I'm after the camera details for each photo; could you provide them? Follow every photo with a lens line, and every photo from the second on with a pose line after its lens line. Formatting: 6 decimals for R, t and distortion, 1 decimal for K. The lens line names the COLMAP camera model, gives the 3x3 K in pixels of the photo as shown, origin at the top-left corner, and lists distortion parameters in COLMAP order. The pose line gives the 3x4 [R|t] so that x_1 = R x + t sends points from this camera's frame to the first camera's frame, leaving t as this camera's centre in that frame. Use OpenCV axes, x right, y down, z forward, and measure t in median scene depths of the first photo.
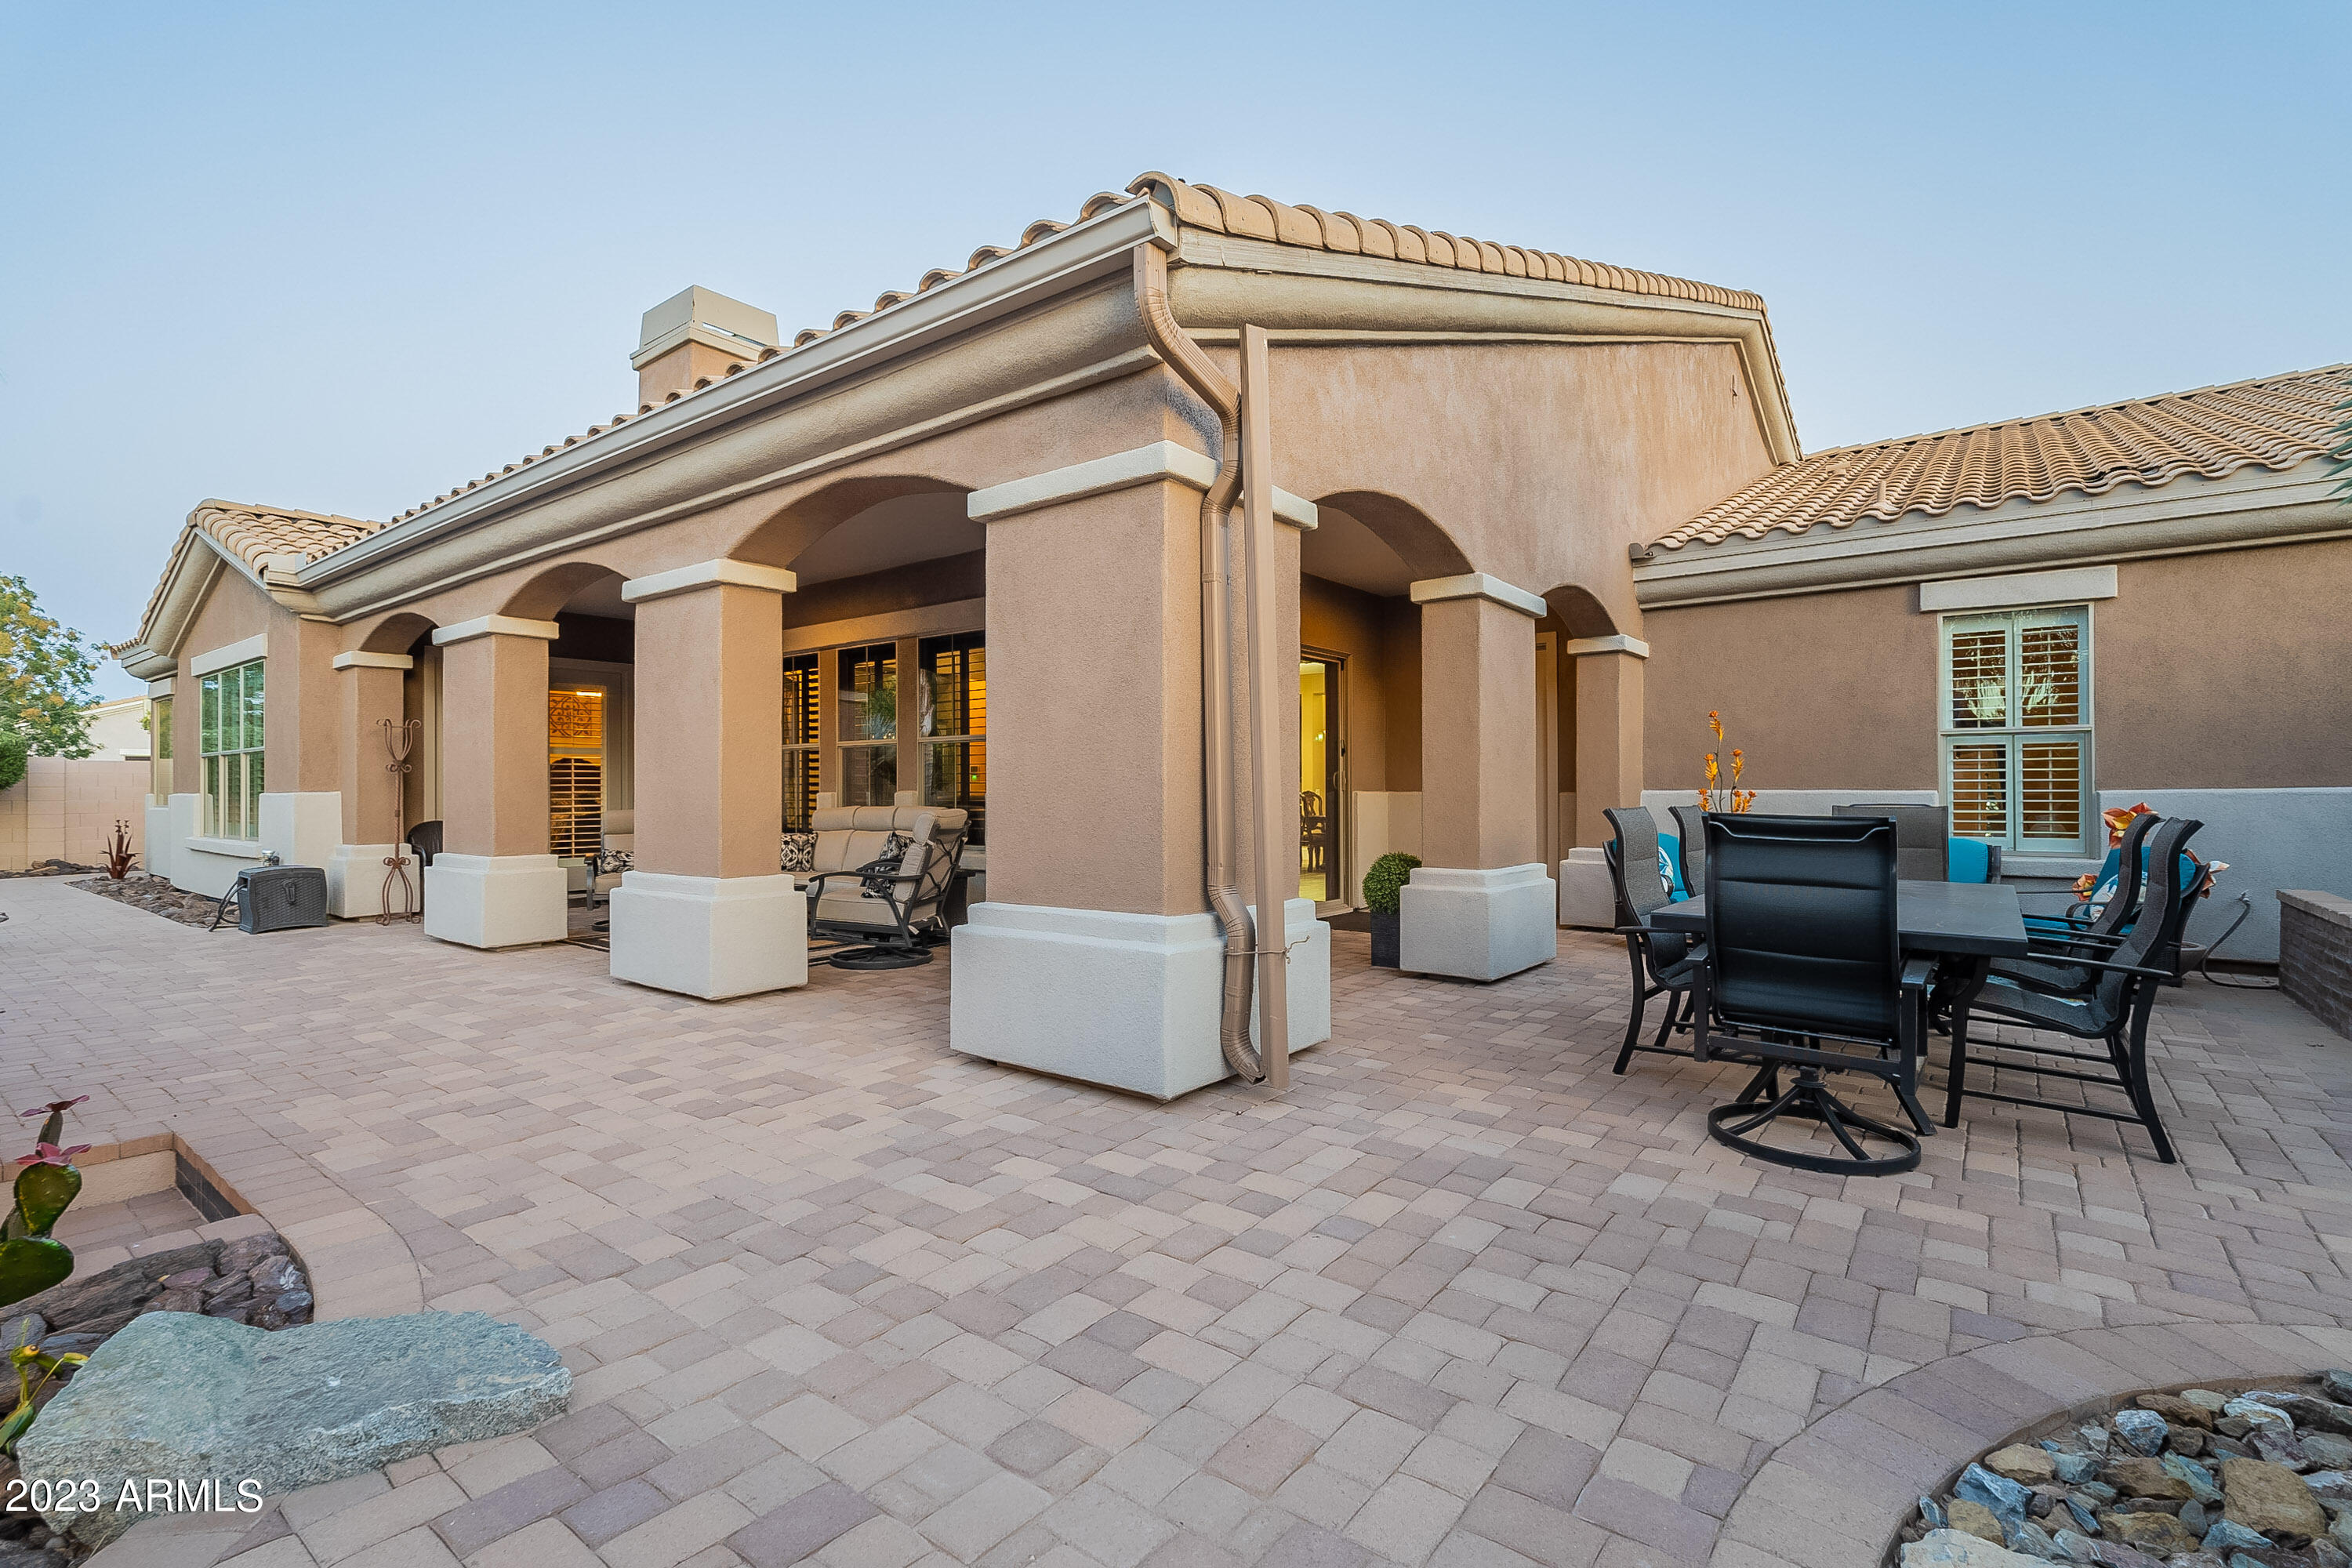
lens RADIAL K [[1089.5, 0, 1178.1], [0, 1089.5, 781.1], [0, 0, 1]] dist [-0.004738, 0.001516]
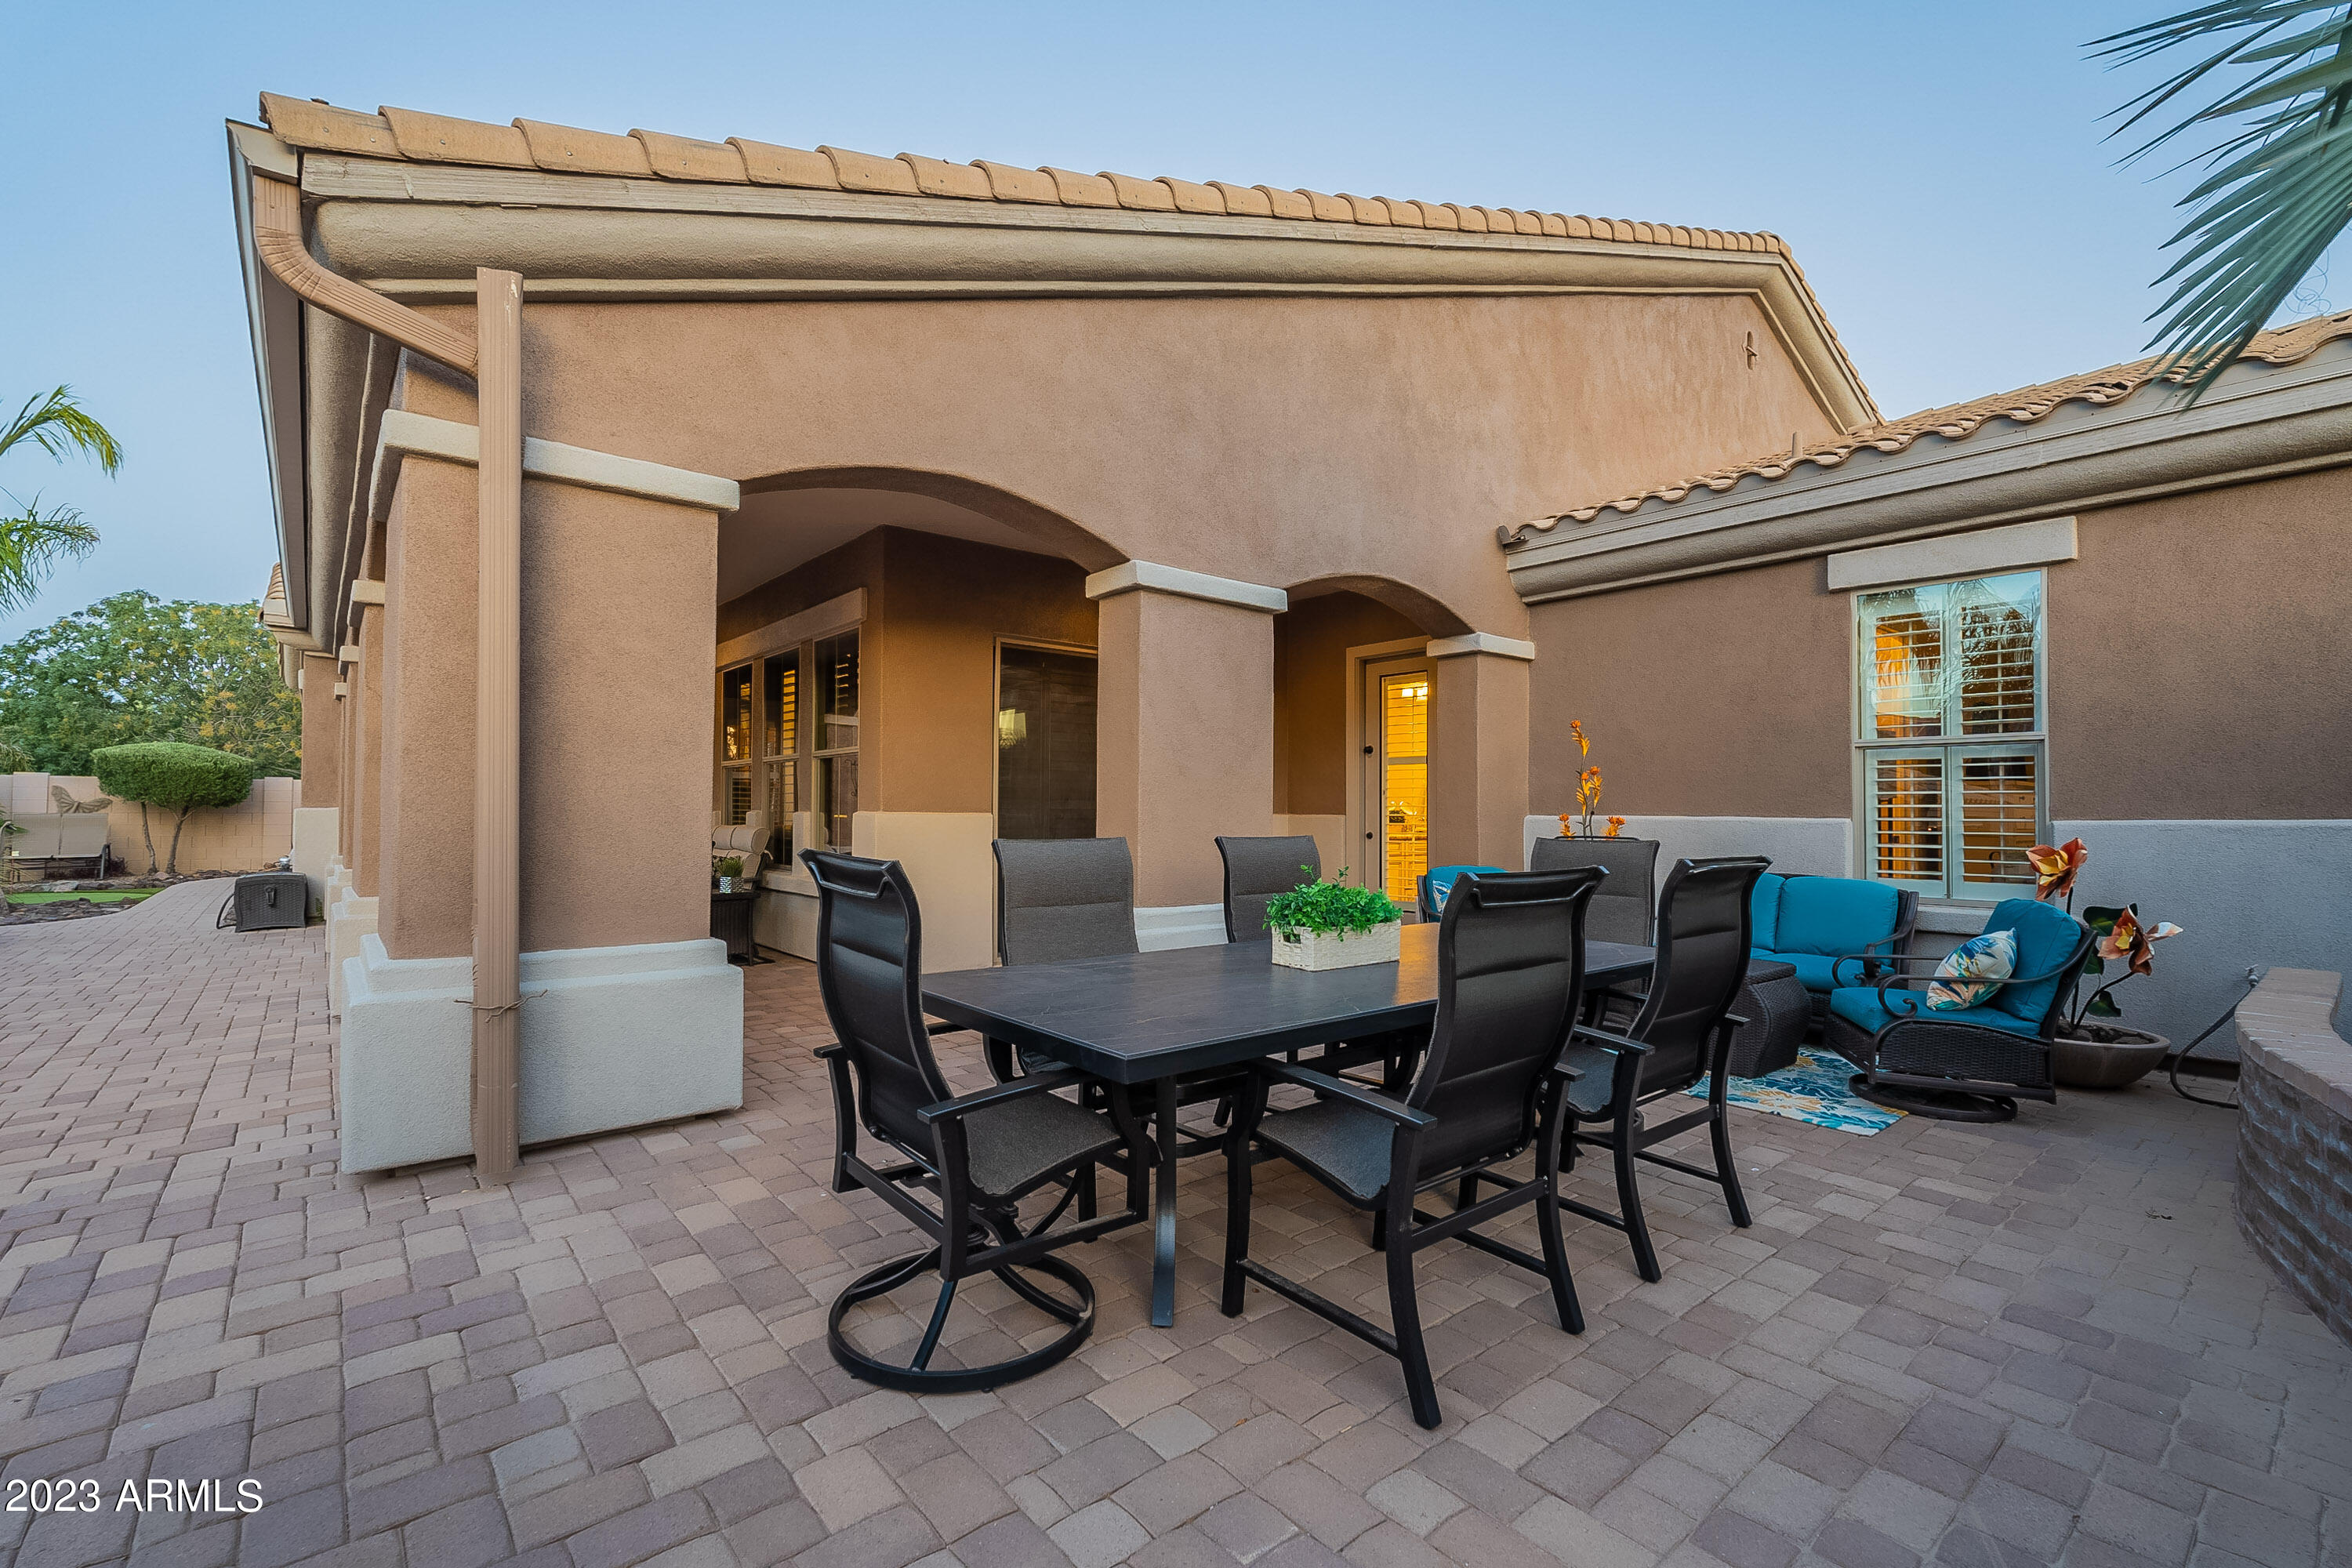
lens RADIAL K [[1051.0, 0, 1160.2], [0, 1051.0, 778.7], [0, 0, 1]] dist [-0.002825, 0.000042]
pose [[0.976276, 0.000003, -0.216531, 0.411533], [-0.004570, 0.999778, -0.020592, -0.002269], [0.216482, 0.021093, 0.976059, 0.172484]]
